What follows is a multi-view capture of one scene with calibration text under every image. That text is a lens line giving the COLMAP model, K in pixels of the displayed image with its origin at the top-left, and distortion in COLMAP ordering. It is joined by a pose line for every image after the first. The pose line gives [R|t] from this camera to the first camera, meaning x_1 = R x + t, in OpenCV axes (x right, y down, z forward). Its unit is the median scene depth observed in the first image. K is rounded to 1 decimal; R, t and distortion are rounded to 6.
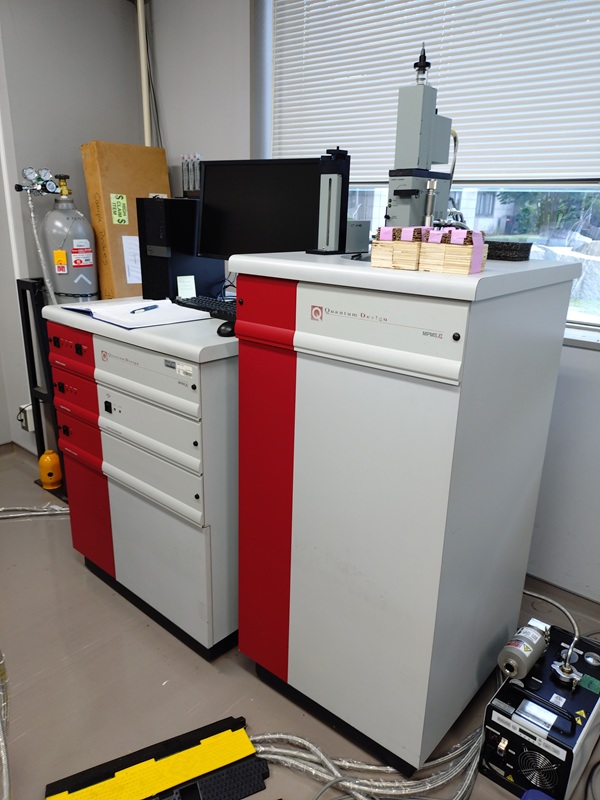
lens RADIAL K [[607.9, 0, 300.3], [0, 607.9, 402.1], [0, 0, 1]] dist [0.014098, 0.001763]
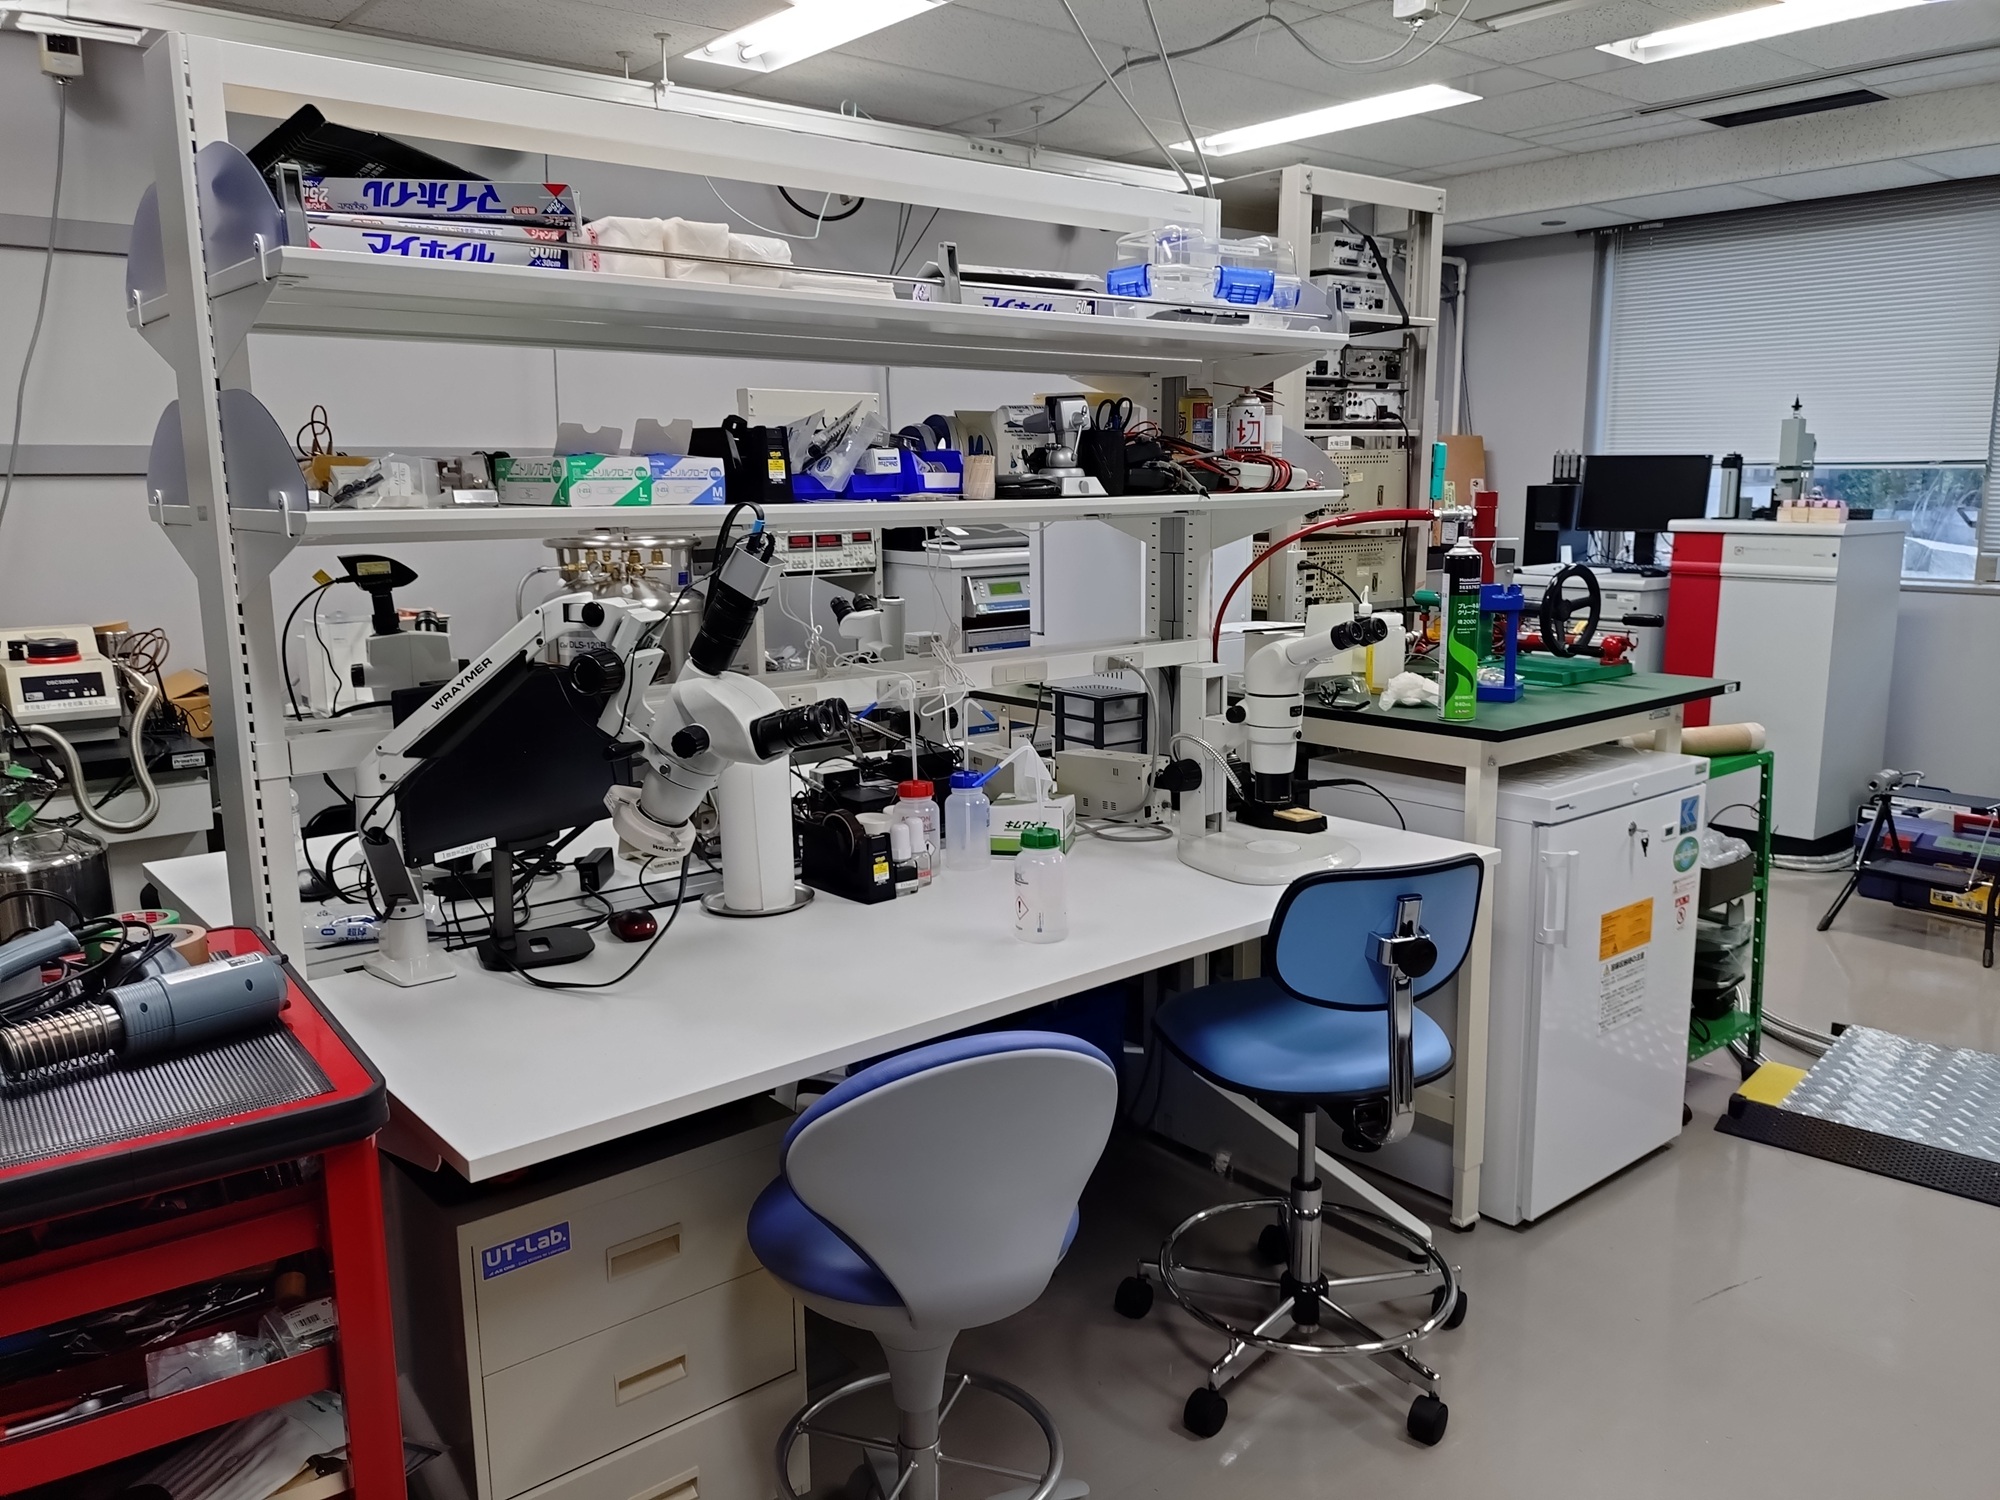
lens RADIAL K [[1519.8, 0, 999.5], [0, 1519.8, 743.5], [0, 0, 1]] dist [0.014098, 0.001763]
pose [[0.988832, -0.002115, -0.149021, -1.293019], [-0.018552, 0.990375, -0.137158, 0.943817], [0.147877, 0.138391, 0.979275, -3.179927]]
